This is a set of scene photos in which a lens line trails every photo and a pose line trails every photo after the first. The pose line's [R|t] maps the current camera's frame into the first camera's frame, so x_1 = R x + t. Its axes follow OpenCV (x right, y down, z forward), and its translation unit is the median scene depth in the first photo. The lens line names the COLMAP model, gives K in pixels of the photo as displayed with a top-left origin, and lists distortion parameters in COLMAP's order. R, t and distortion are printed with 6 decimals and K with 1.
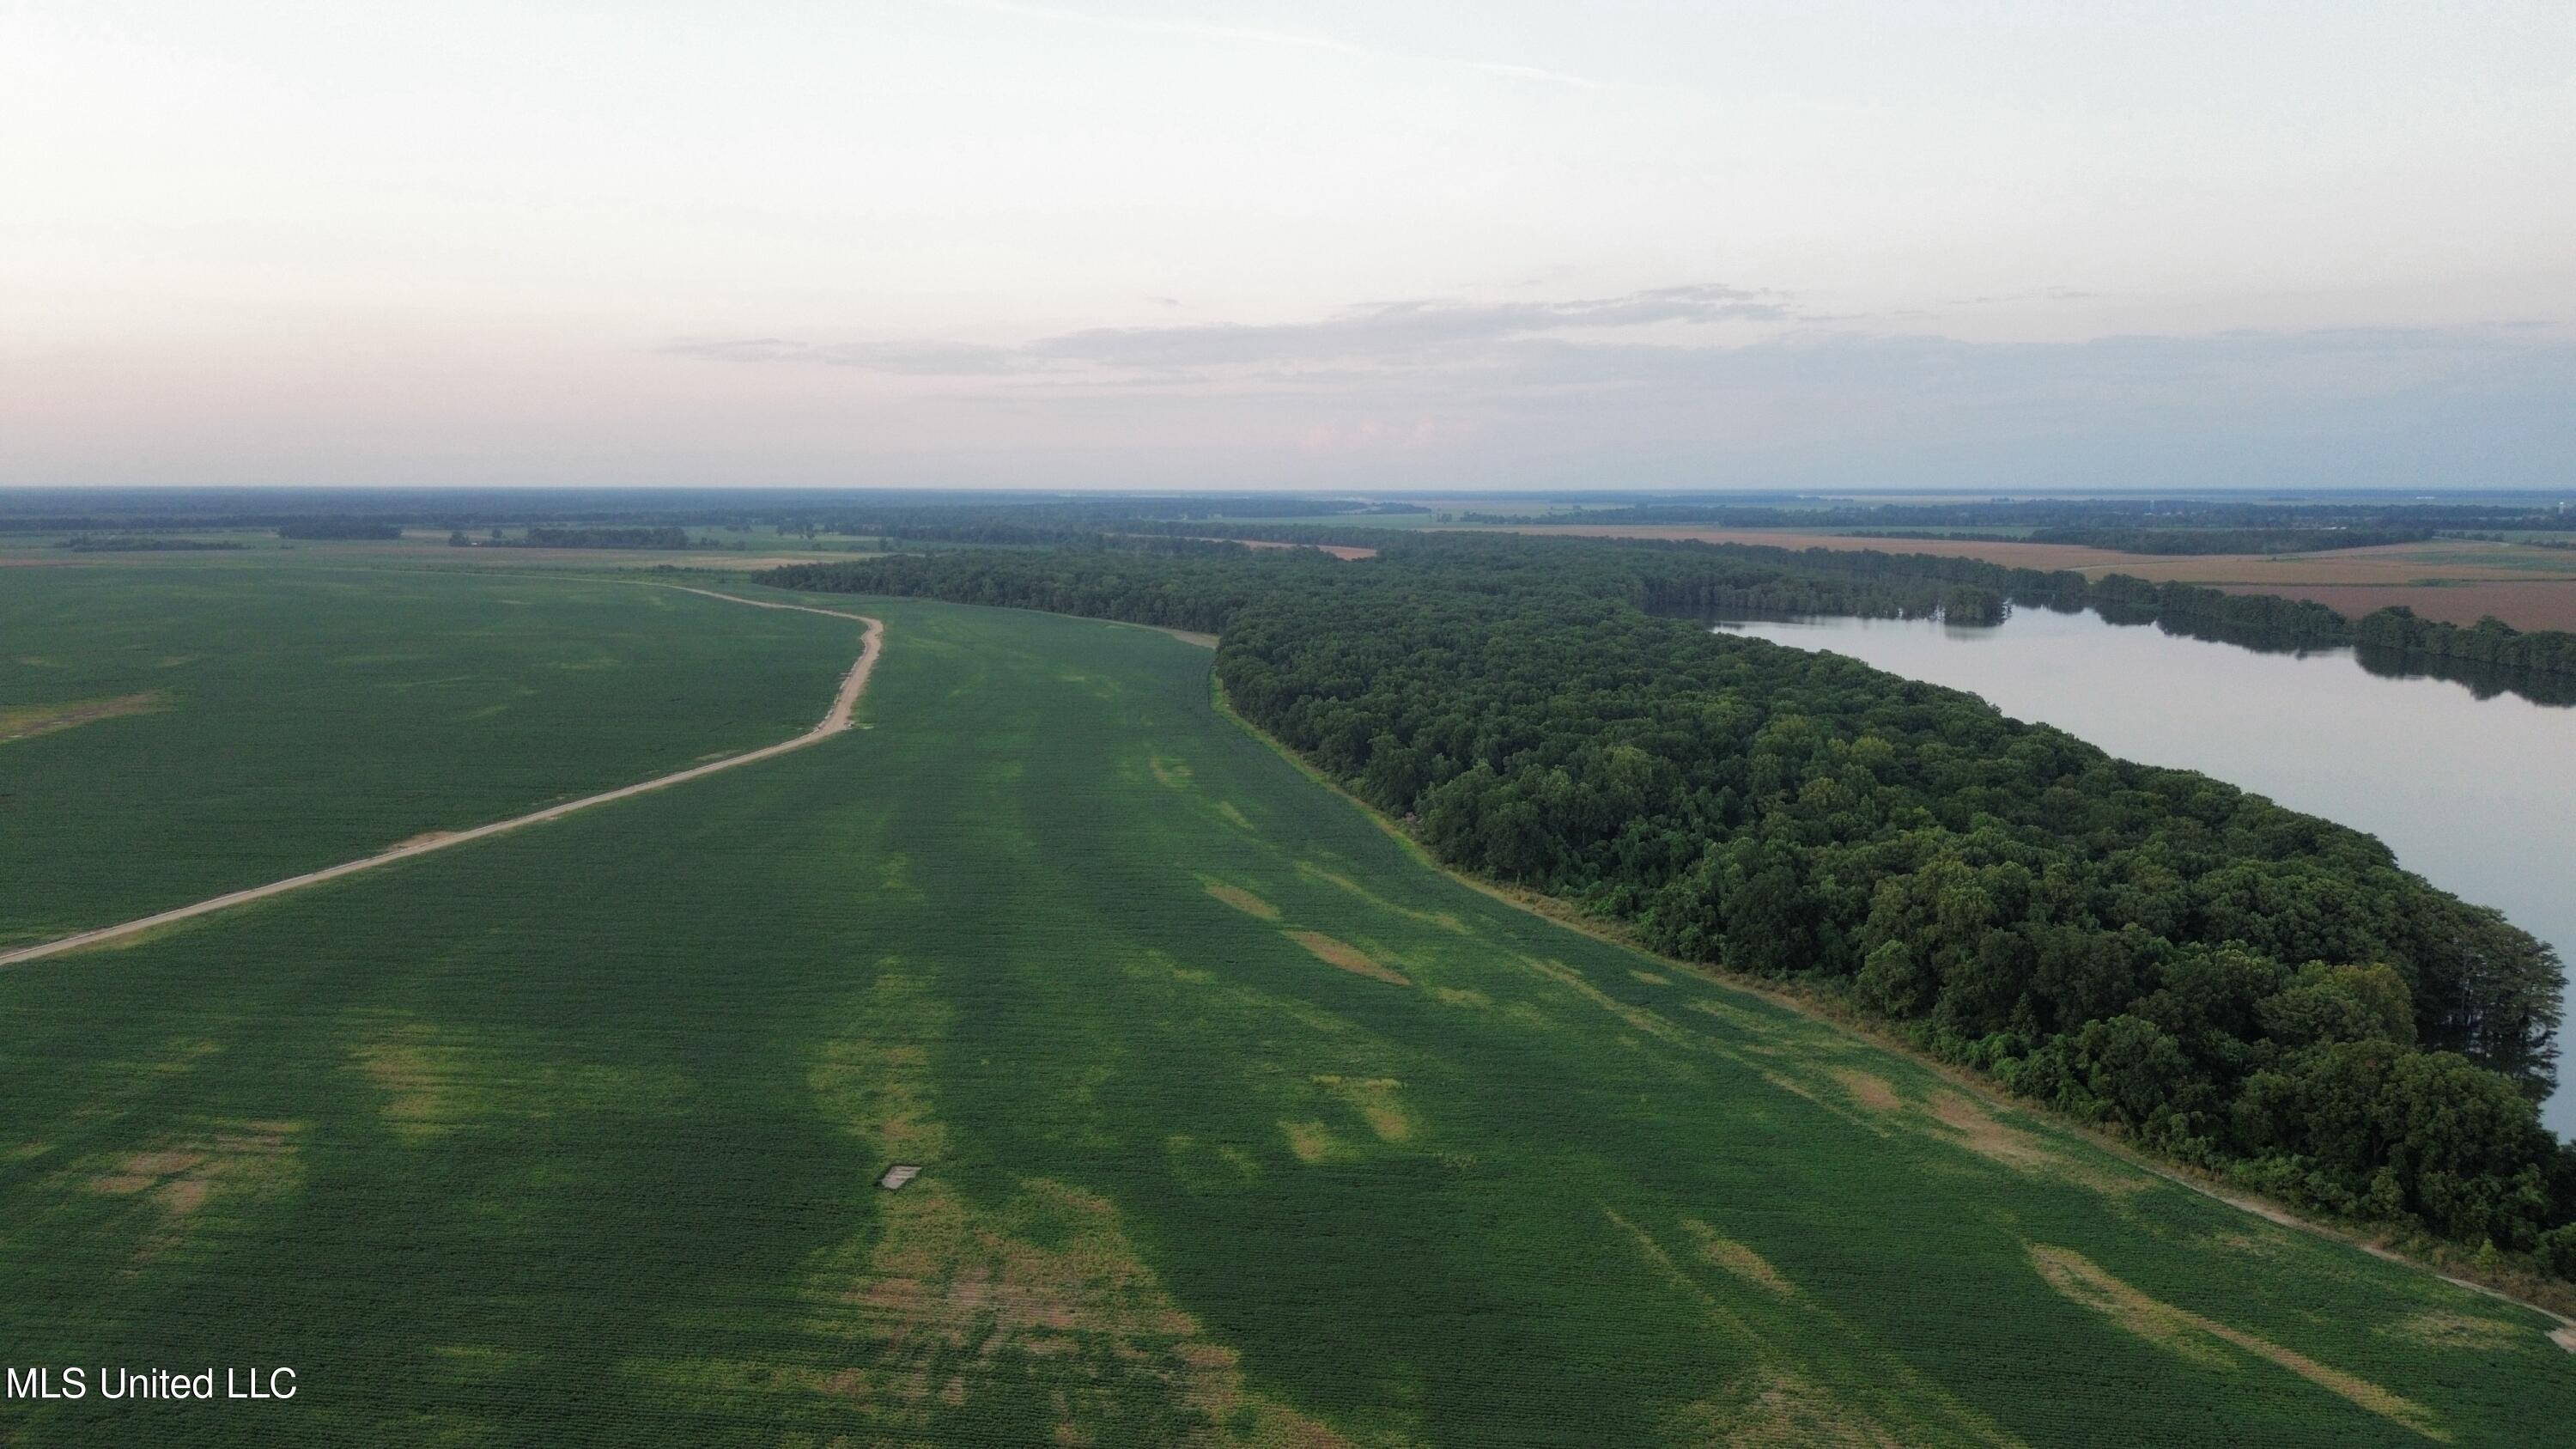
lens RADIAL K [[1820.5, 0, 1289.1], [0, 1820.5, 709.2], [0, 0, 1]] dist [0.074114, -0.081993]
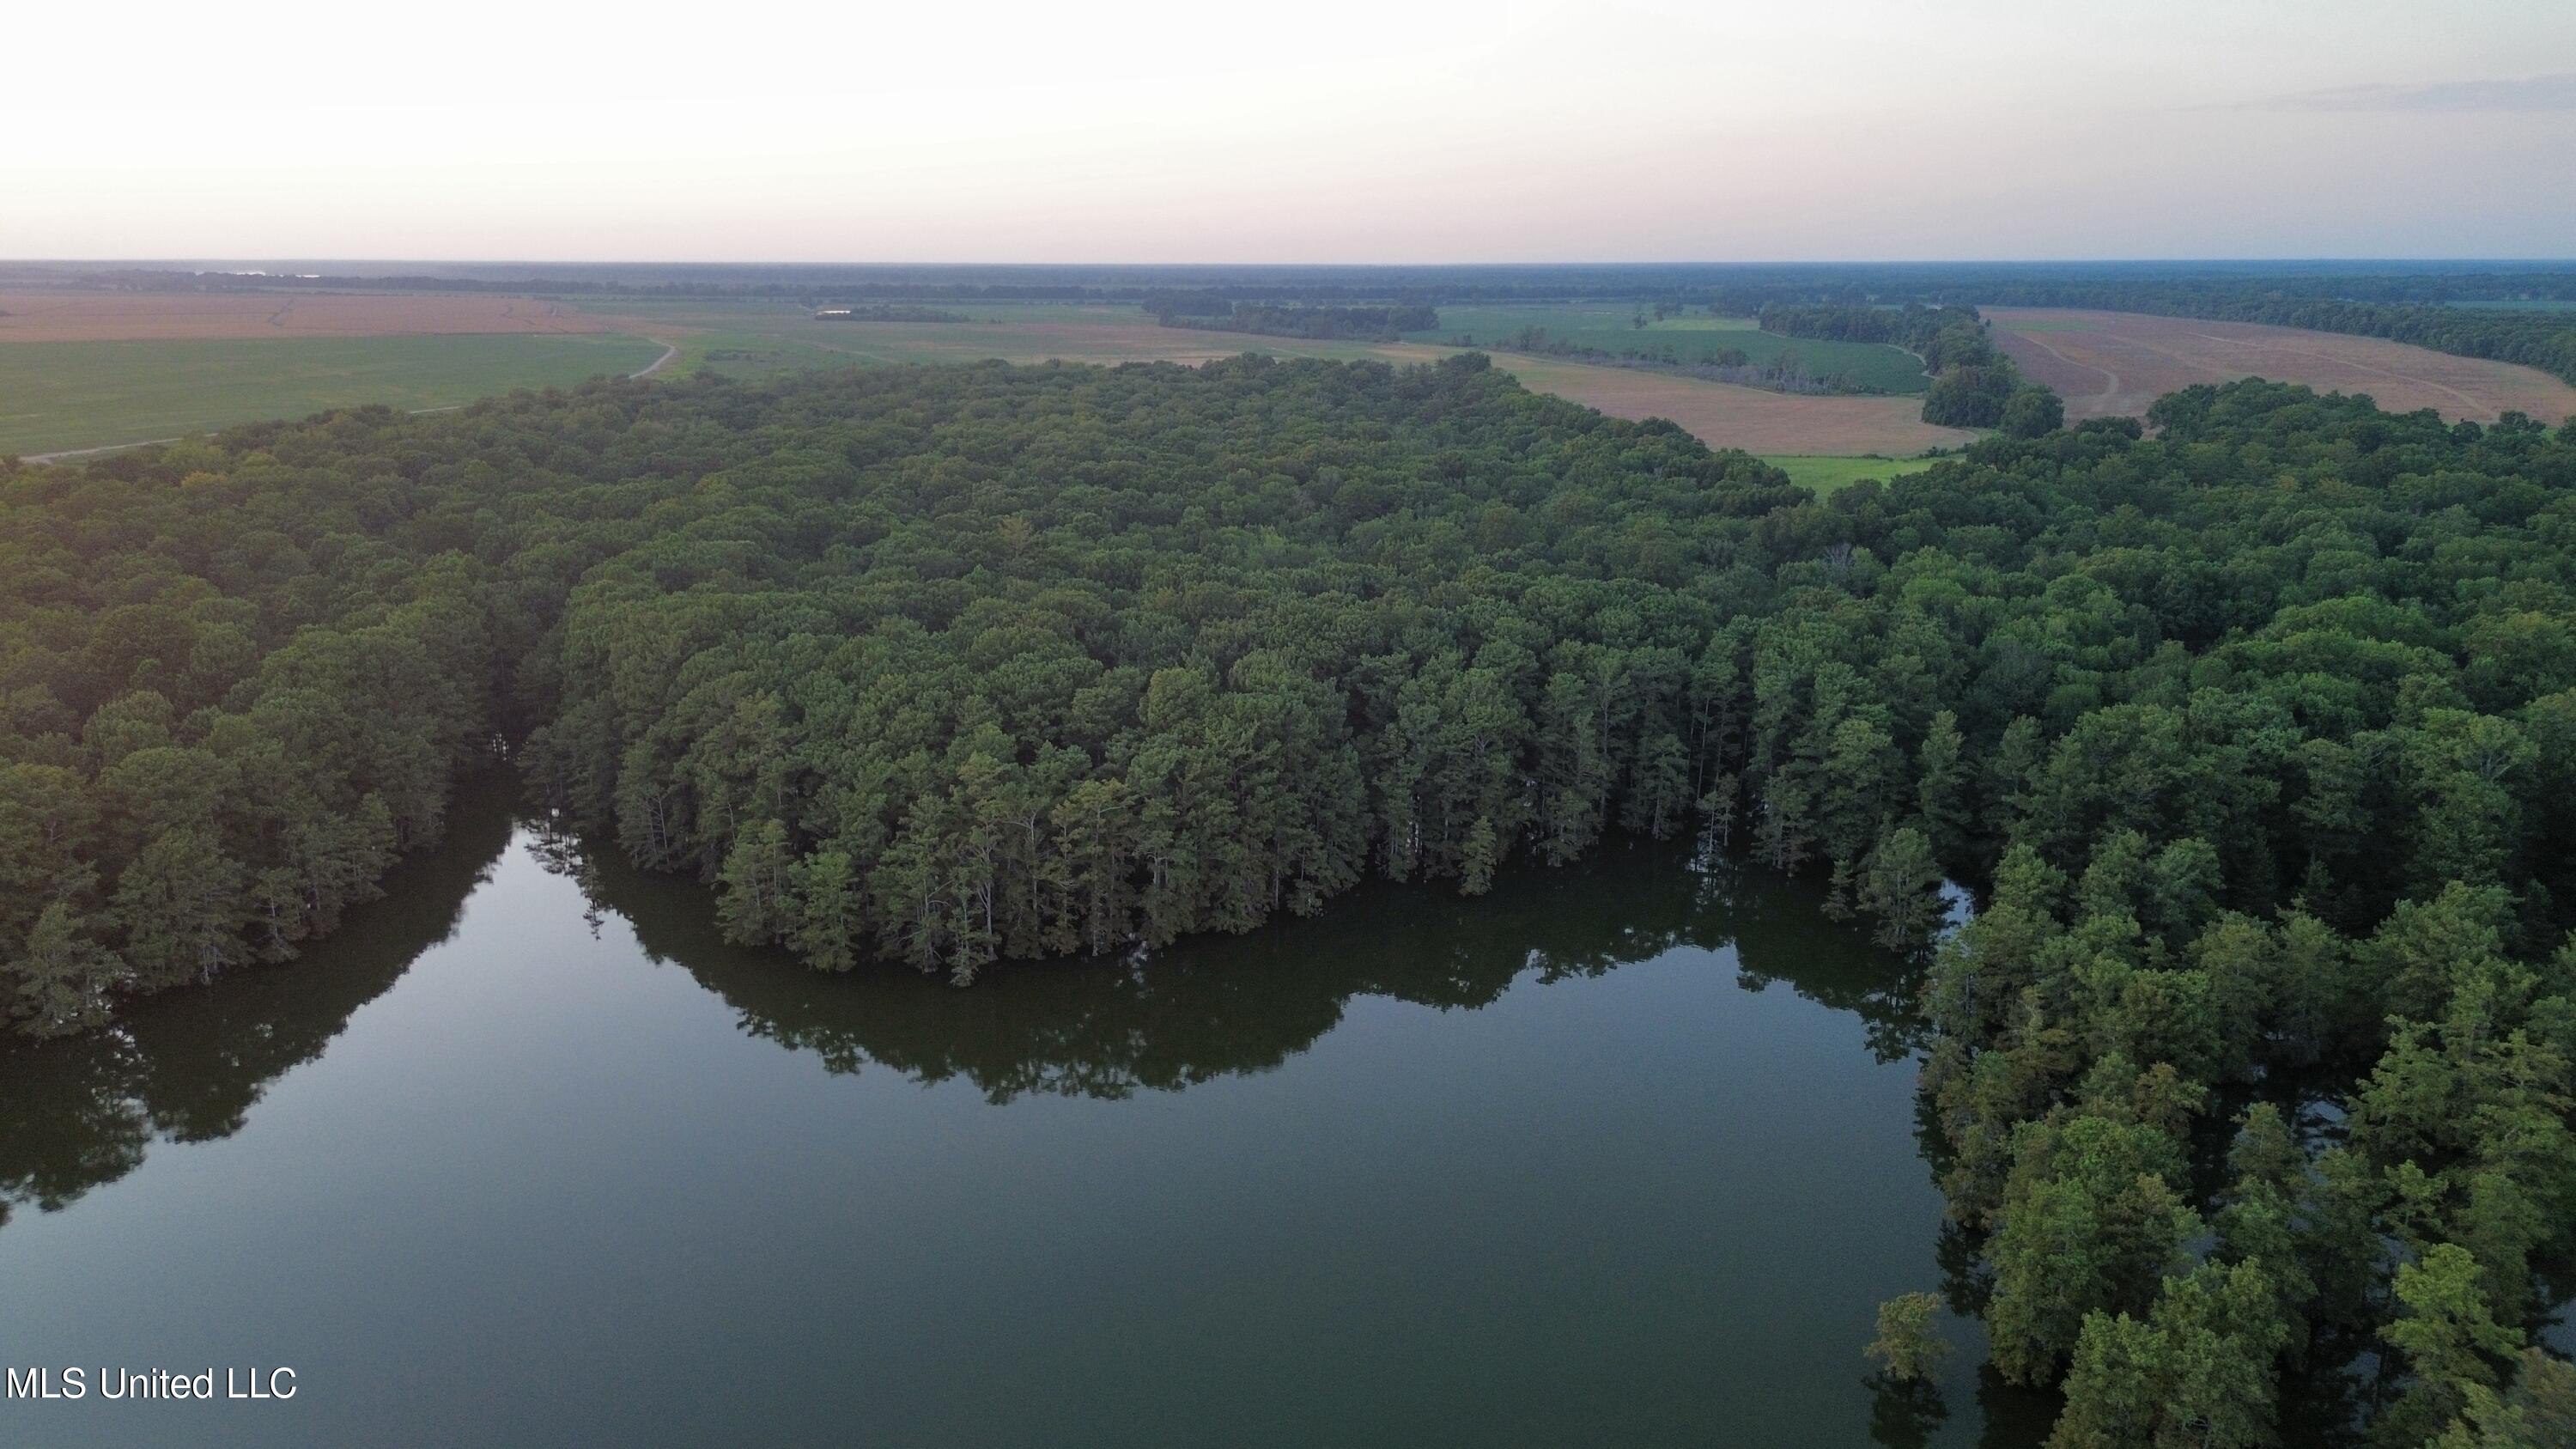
lens RADIAL K [[1816.8, 0, 1288.0], [0, 1816.8, 724.5], [0, 0, 1]] dist [0.069001, -0.074348]
pose [[0.686643, 0.179638, -0.704452, 0.356781], [-0.089112, 0.982481, 0.163678, -0.114455], [0.721513, -0.049613, 0.690621, 1.060892]]
